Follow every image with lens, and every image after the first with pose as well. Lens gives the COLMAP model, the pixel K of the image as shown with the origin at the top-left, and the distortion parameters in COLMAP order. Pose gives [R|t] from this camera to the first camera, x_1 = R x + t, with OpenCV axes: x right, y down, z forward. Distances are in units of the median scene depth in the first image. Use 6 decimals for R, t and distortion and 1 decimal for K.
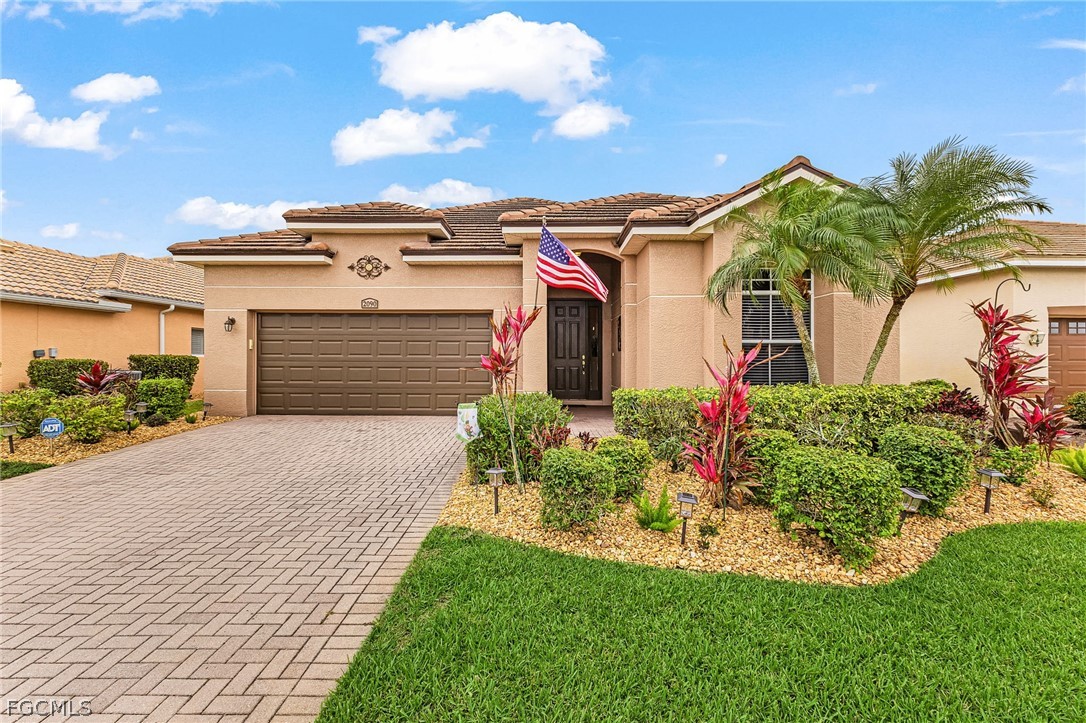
lens RADIAL K [[466.7, 0, 536.7], [0, 466.7, 362.6], [0, 0, 1]] dist [-0.002495, -0.000194]
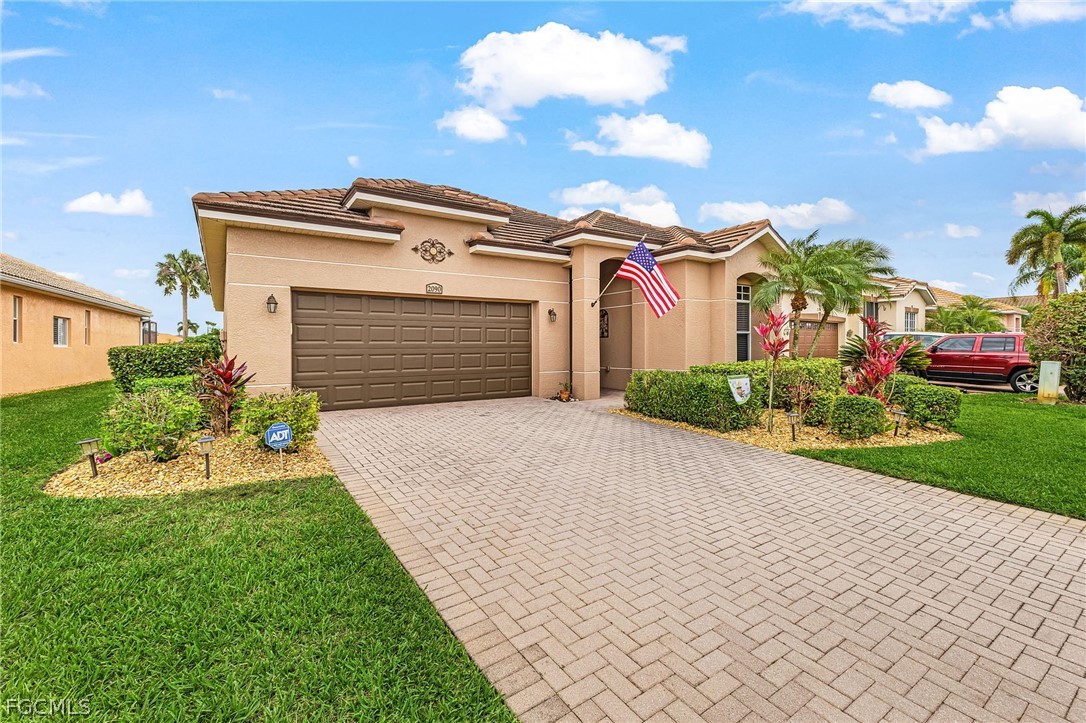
lens RADIAL K [[474.0, 0, 545.4], [0, 474.0, 345.7], [0, 0, 1]] dist [0.002751, 0.000087]
pose [[0.827451, -0.005728, 0.561508, -0.721431], [0.007220, 0.999974, -0.000439, -0.005145], [-0.561491, 0.004417, 0.827471, 0.052562]]
